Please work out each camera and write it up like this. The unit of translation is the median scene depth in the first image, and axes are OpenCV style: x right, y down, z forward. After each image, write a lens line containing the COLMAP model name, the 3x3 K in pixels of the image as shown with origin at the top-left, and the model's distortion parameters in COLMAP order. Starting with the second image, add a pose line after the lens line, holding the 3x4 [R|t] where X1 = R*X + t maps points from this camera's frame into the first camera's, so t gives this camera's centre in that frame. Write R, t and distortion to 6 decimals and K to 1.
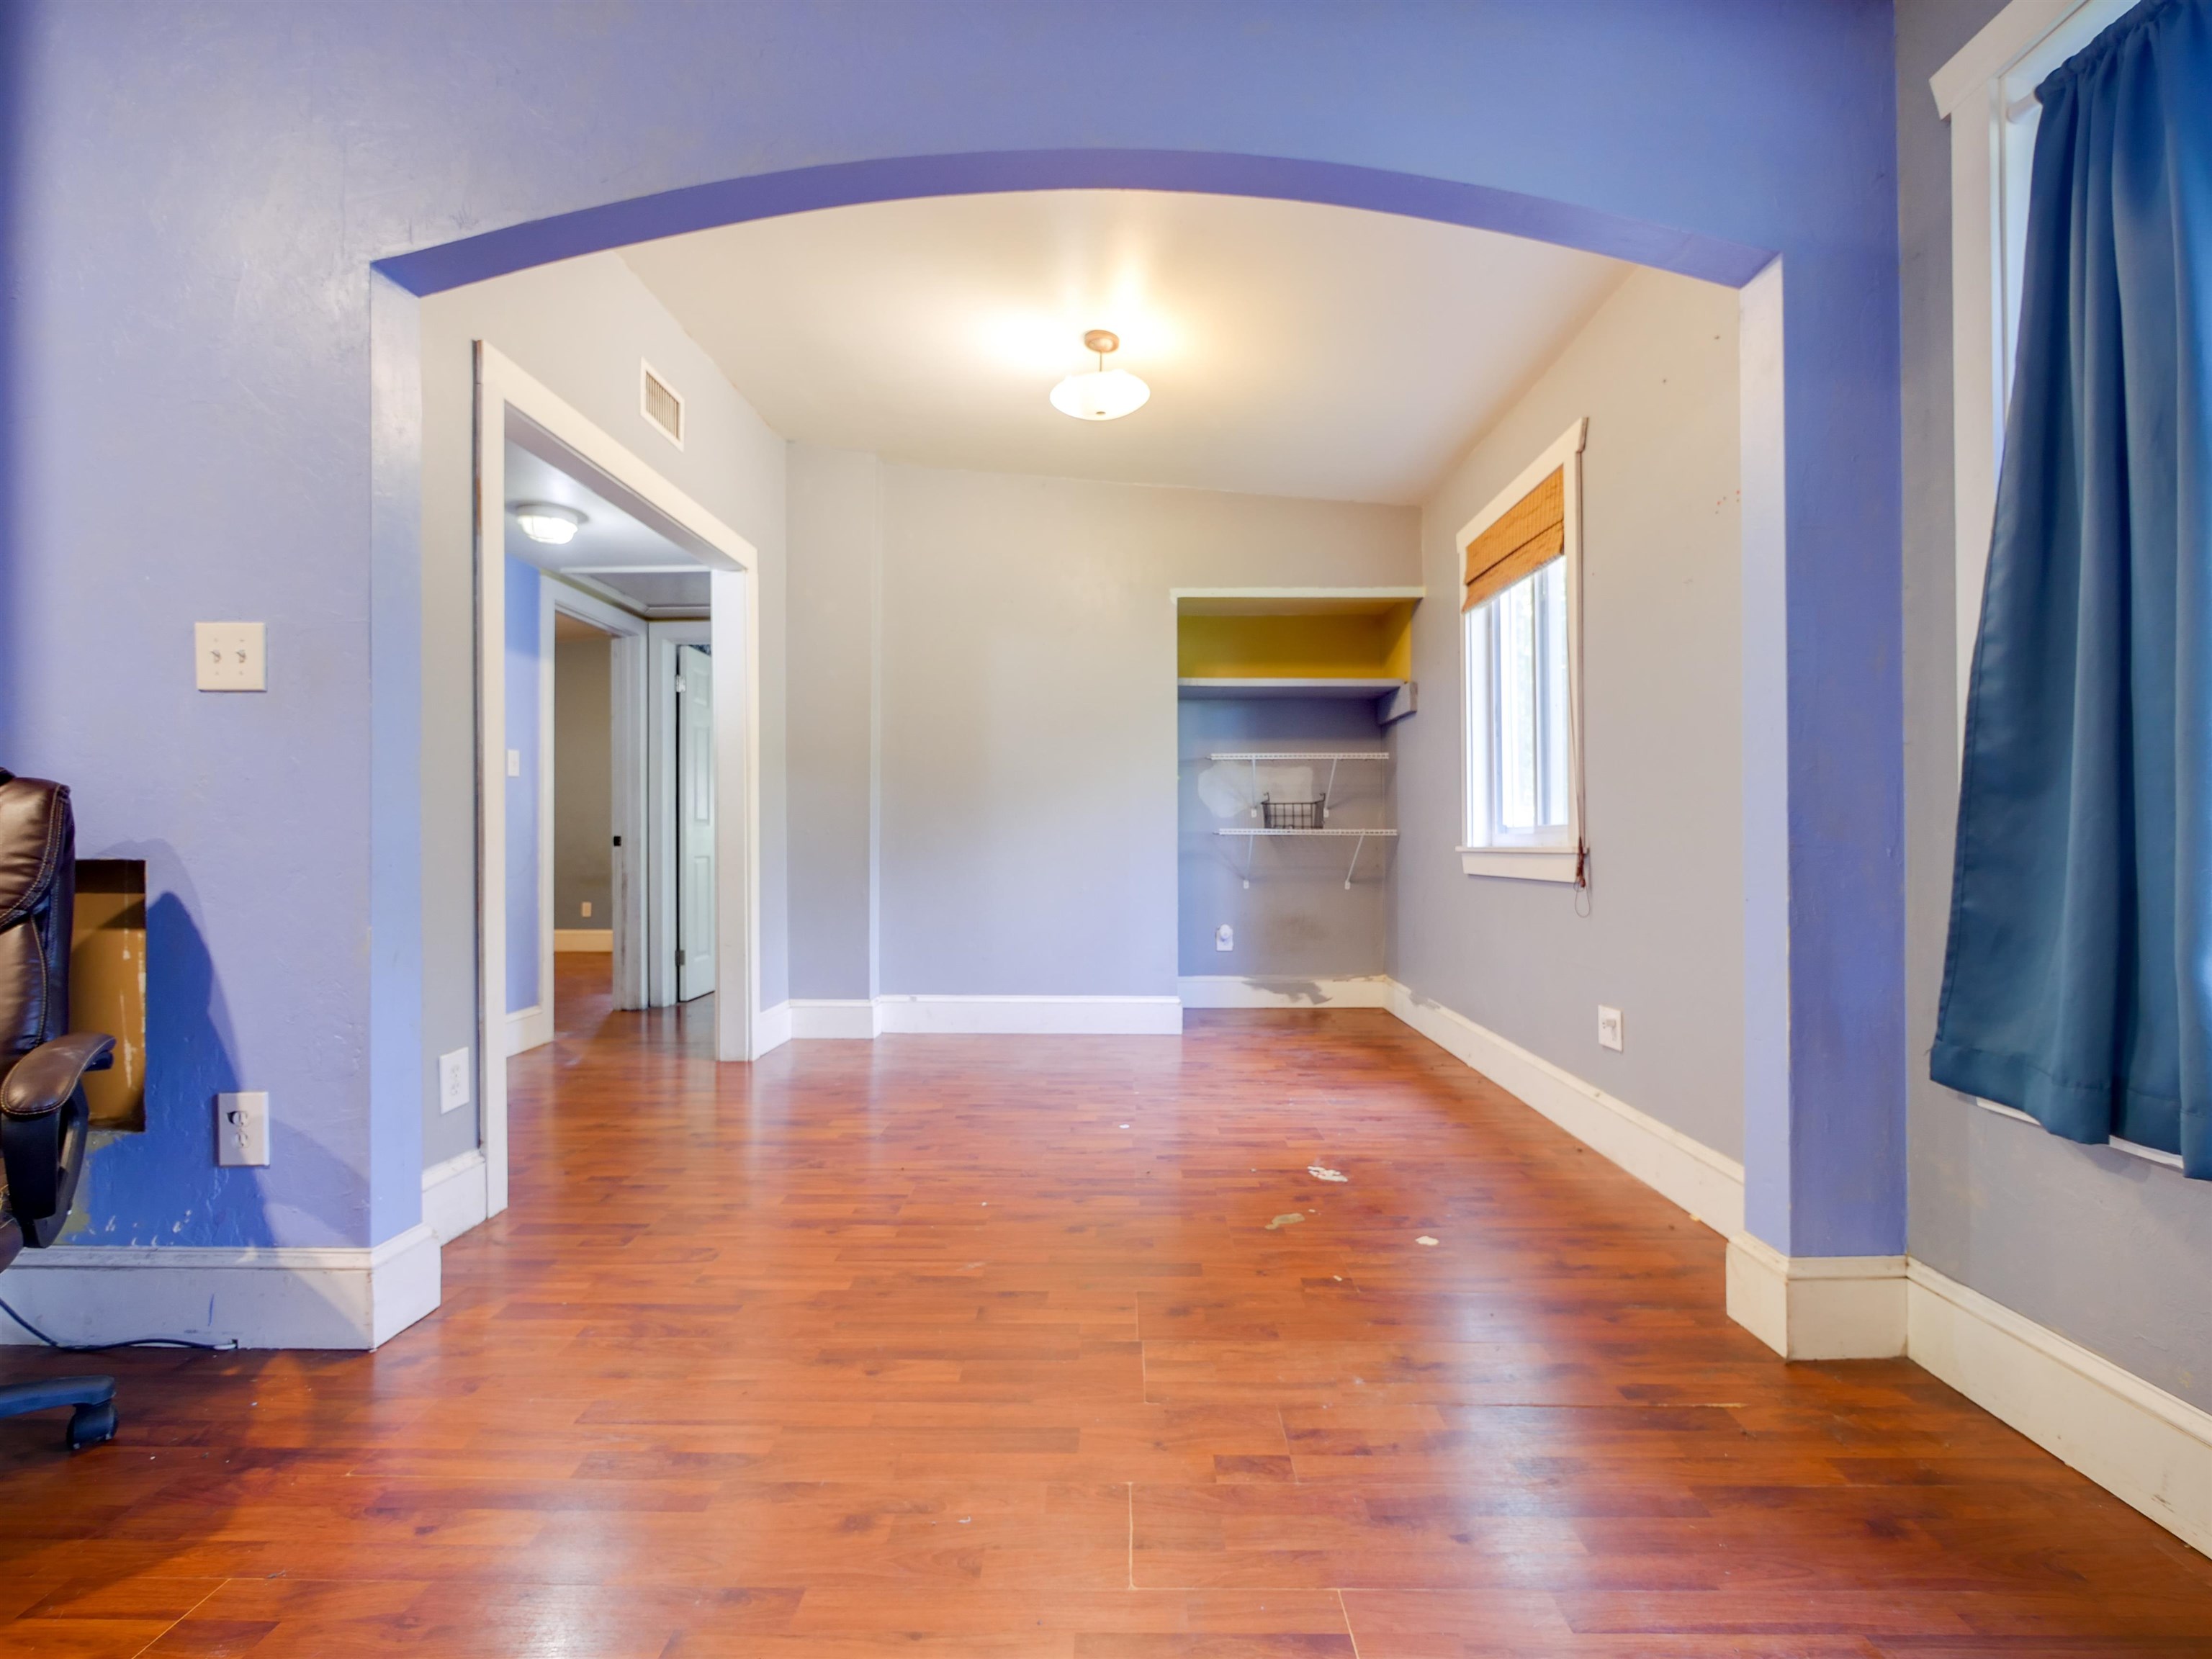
lens RADIAL K [[947.9, 0, 1101.5], [0, 947.9, 839.6], [0, 0, 1]] dist [-0.006504, 0.000508]
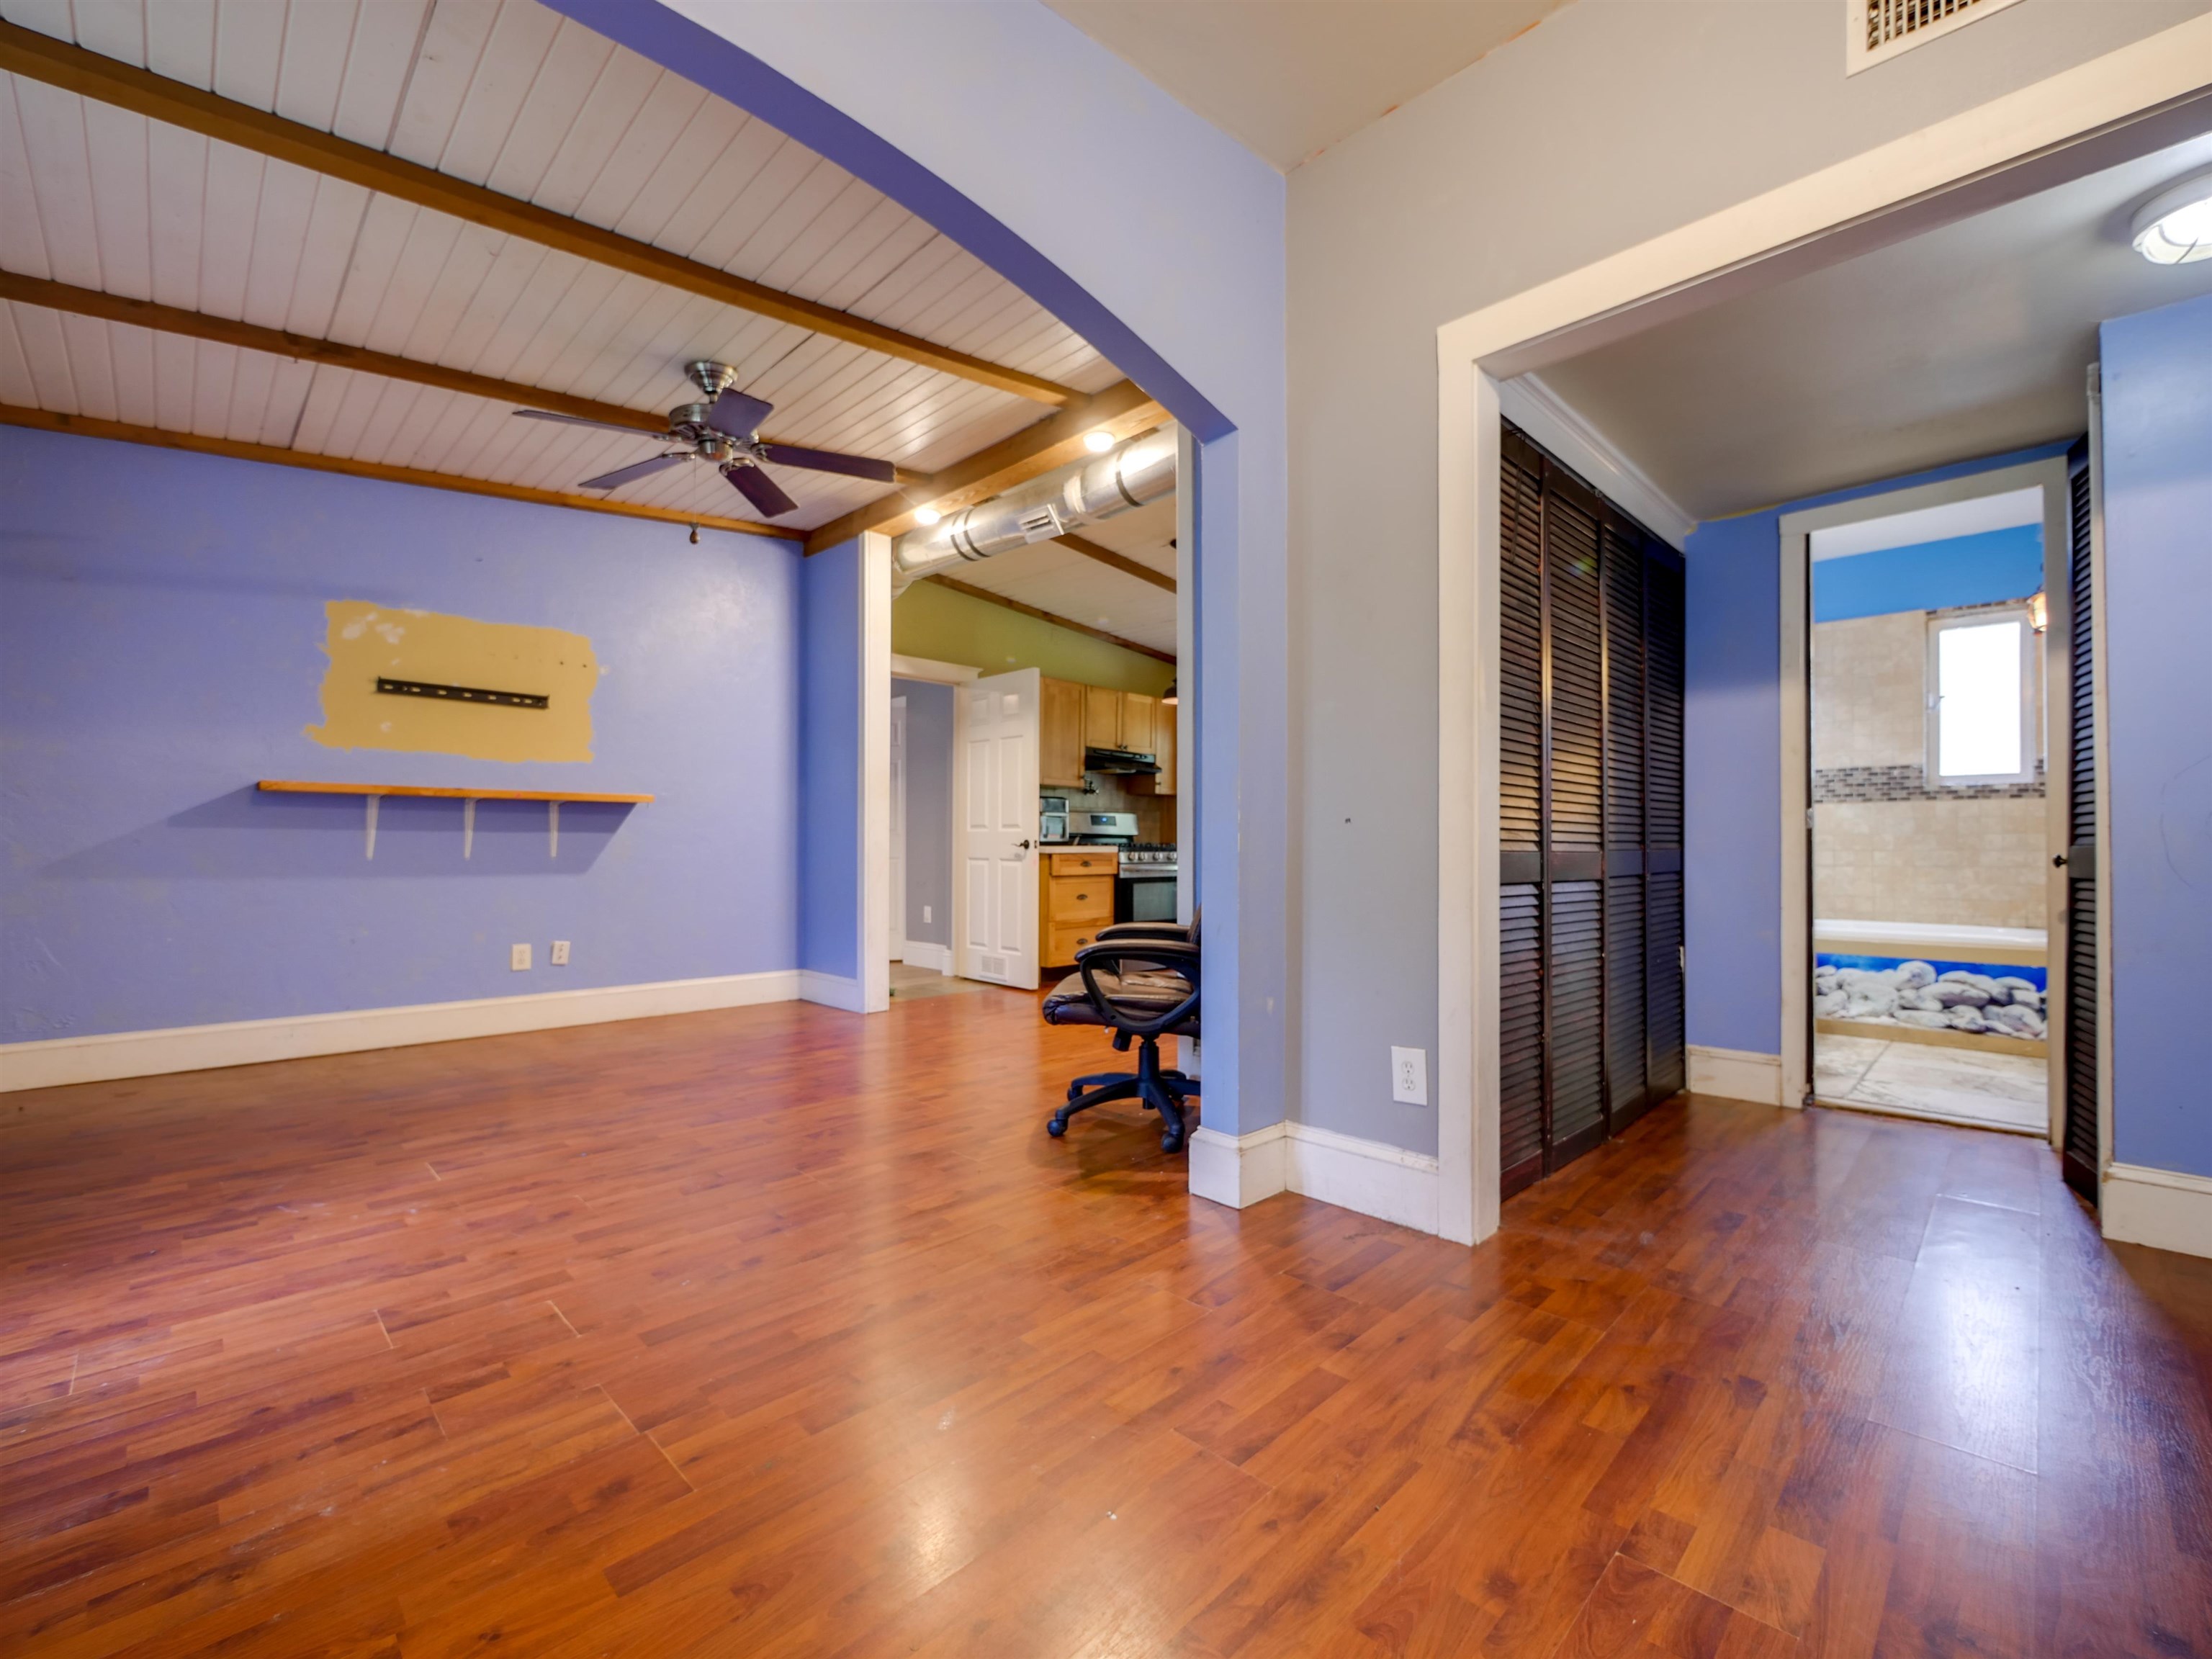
lens RADIAL K [[947.9, 0, 1101.5], [0, 947.9, 839.6], [0, 0, 1]] dist [-0.006504, 0.000508]
pose [[-0.692682, -0.005012, -0.721226, 0.382597], [0.002253, 0.999956, -0.009113, 0.011502], [0.721240, -0.007937, -0.692640, 1.965611]]
